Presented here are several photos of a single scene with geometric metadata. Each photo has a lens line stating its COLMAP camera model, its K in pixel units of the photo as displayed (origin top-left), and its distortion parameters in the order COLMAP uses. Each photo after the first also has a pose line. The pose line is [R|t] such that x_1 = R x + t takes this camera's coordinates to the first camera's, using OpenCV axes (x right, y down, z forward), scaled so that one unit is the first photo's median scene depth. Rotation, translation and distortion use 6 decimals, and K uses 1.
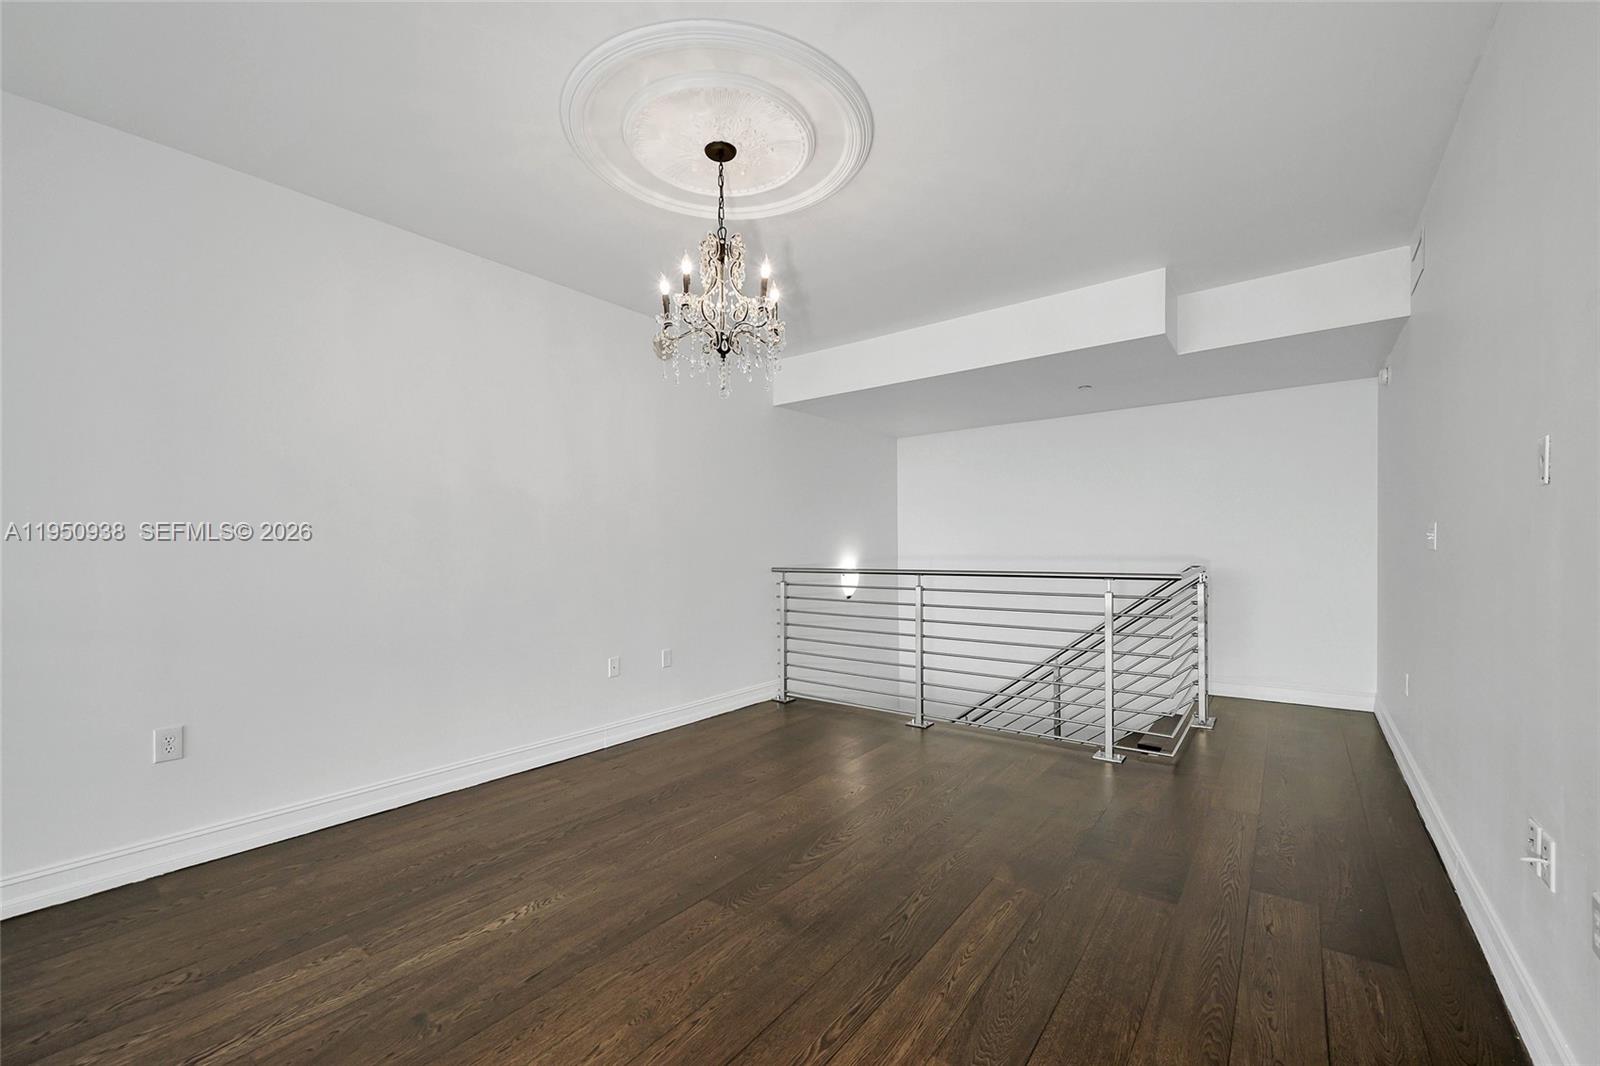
lens RADIAL K [[628.2, 0, 768.4], [0, 628.2, 538.8], [0, 0, 1]] dist [-0.004894, 0.001225]
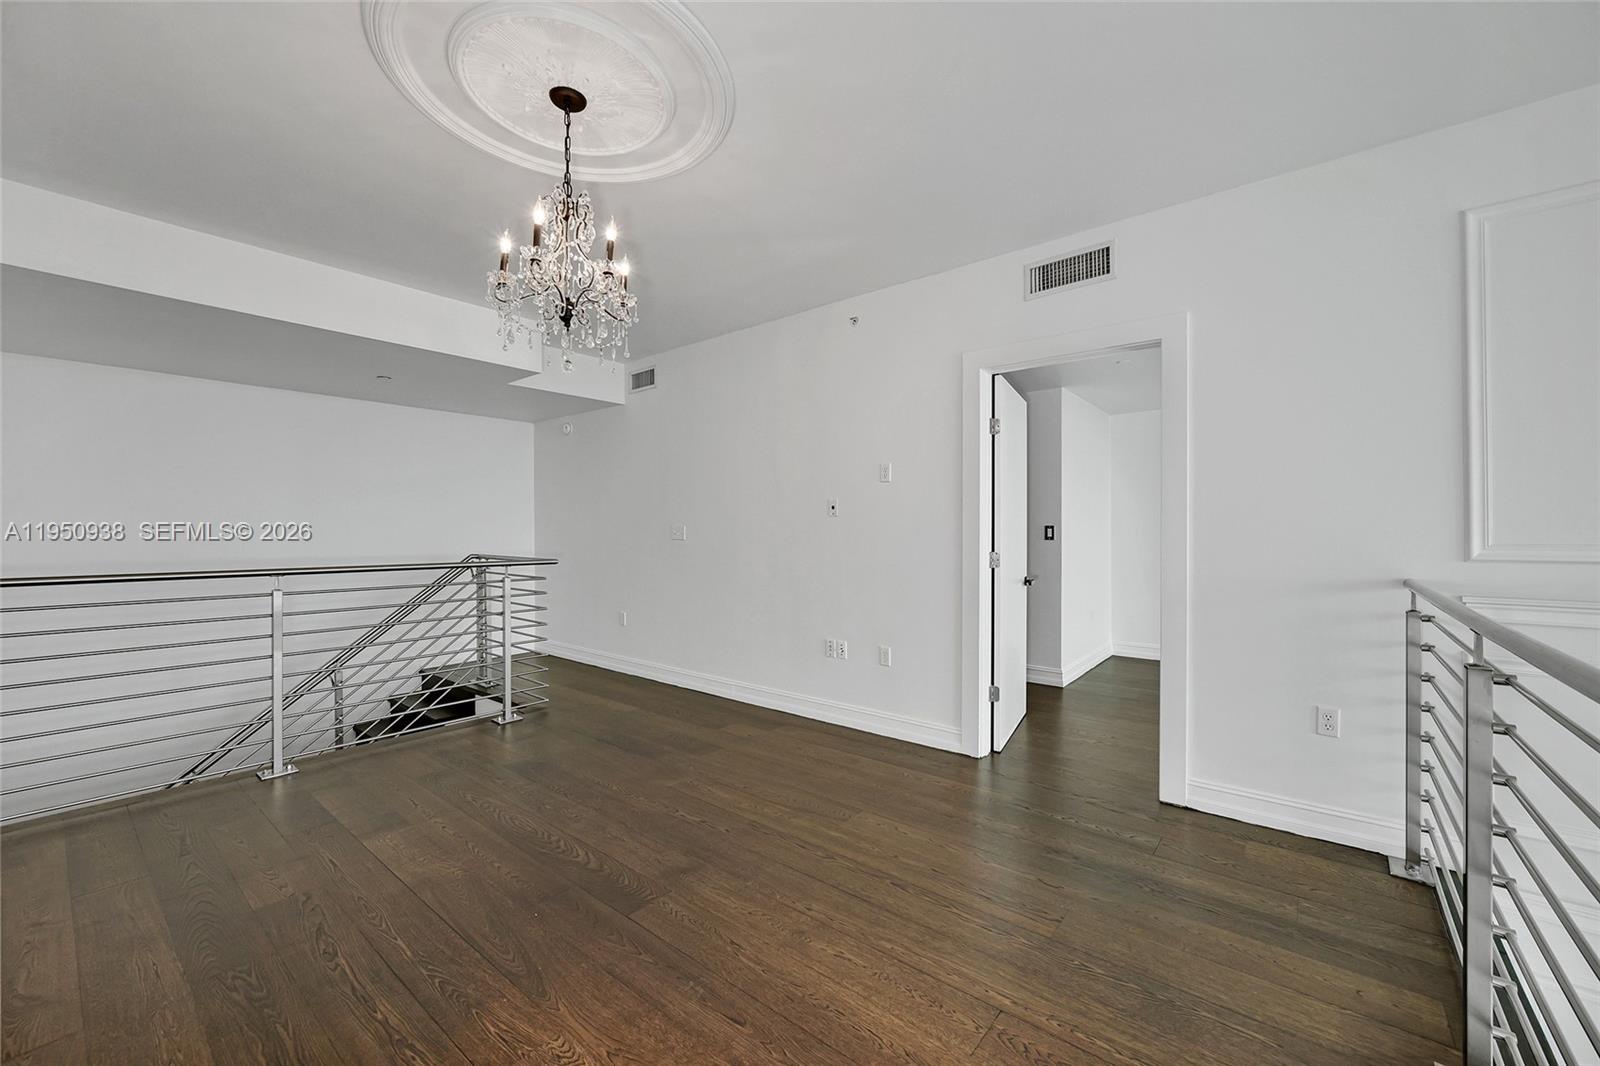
lens RADIAL K [[628.2, 0, 784.8], [0, 628.2, 531.0], [0, 0, 1]] dist [-0.004894, 0.001225]
pose [[0.052402, 0.004880, 0.998614, -0.438601], [-0.007464, 0.999962, -0.004495, -0.001413], [-0.998598, -0.007218, 0.052437, 0.304797]]
